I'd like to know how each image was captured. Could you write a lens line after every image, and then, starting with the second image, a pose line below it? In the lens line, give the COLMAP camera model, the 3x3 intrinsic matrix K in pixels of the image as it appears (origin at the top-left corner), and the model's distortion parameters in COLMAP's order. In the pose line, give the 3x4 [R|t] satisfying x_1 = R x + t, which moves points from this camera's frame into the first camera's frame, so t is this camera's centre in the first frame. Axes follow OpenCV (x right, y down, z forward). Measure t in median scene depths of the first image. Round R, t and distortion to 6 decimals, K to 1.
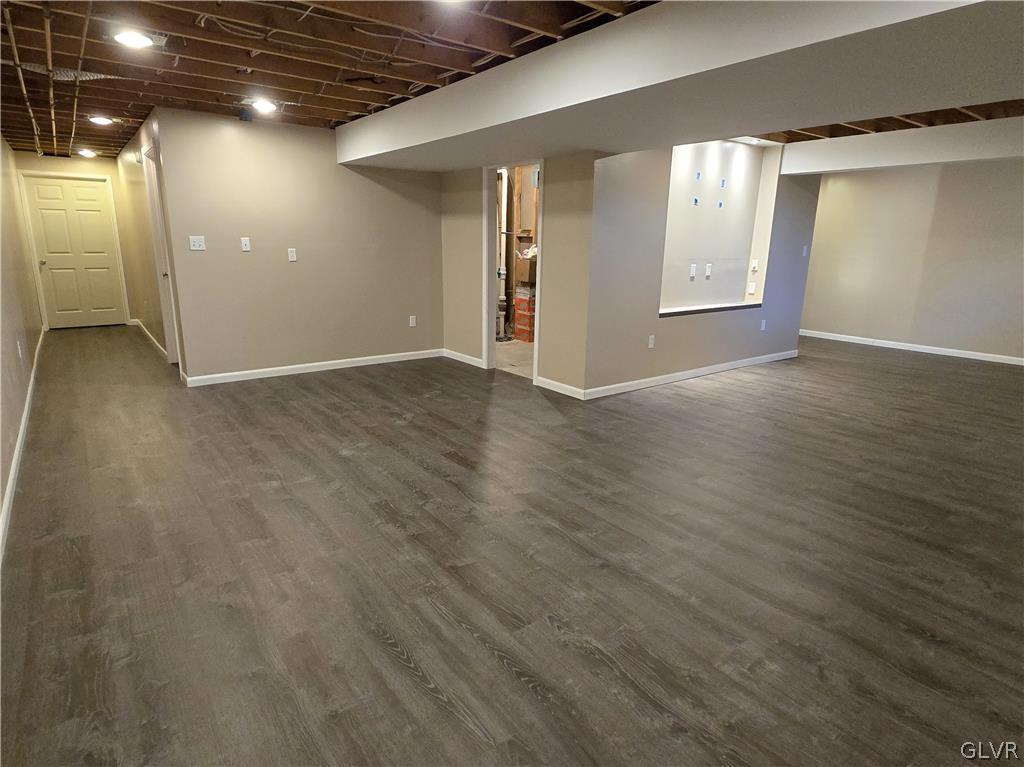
lens RADIAL K [[608.3, 0, 519.2], [0, 608.3, 382.9], [0, 0, 1]] dist [0.003208, -0.005972]
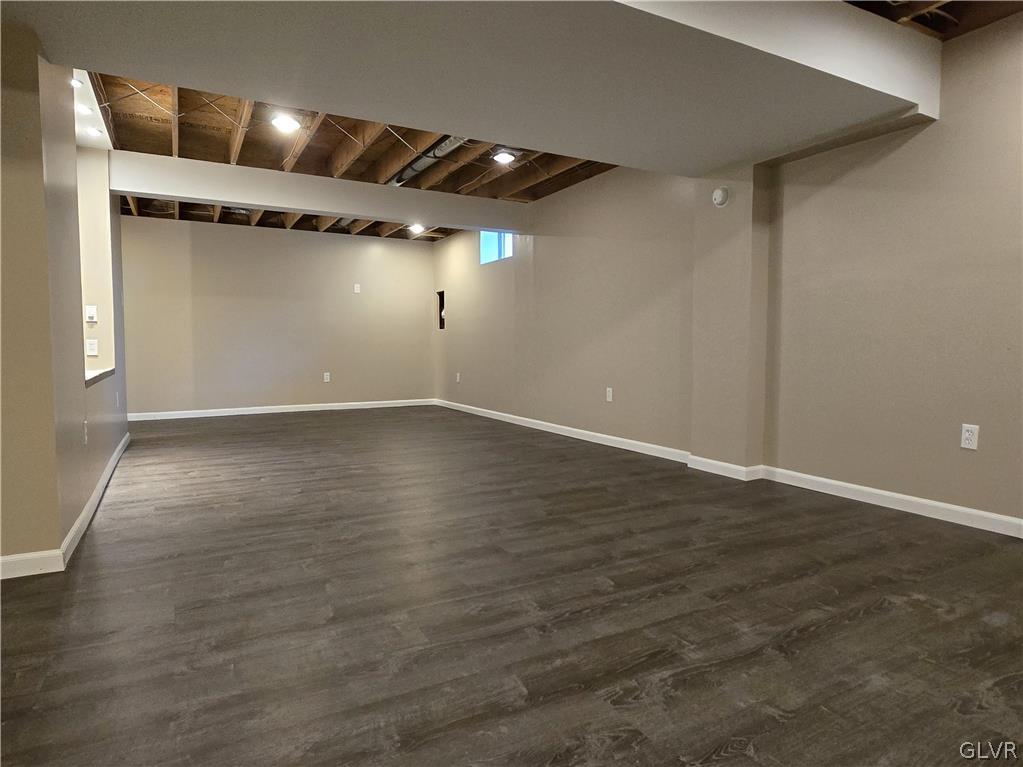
lens RADIAL K [[607.7, 0, 517.4], [0, 607.7, 386.3], [0, 0, 1]] dist [0.003208, -0.005972]
pose [[0.131863, -0.085308, 0.987590, -0.479913], [0.234901, 0.970602, 0.052477, -0.082373], [-0.963034, 0.225066, 0.148025, 0.971213]]
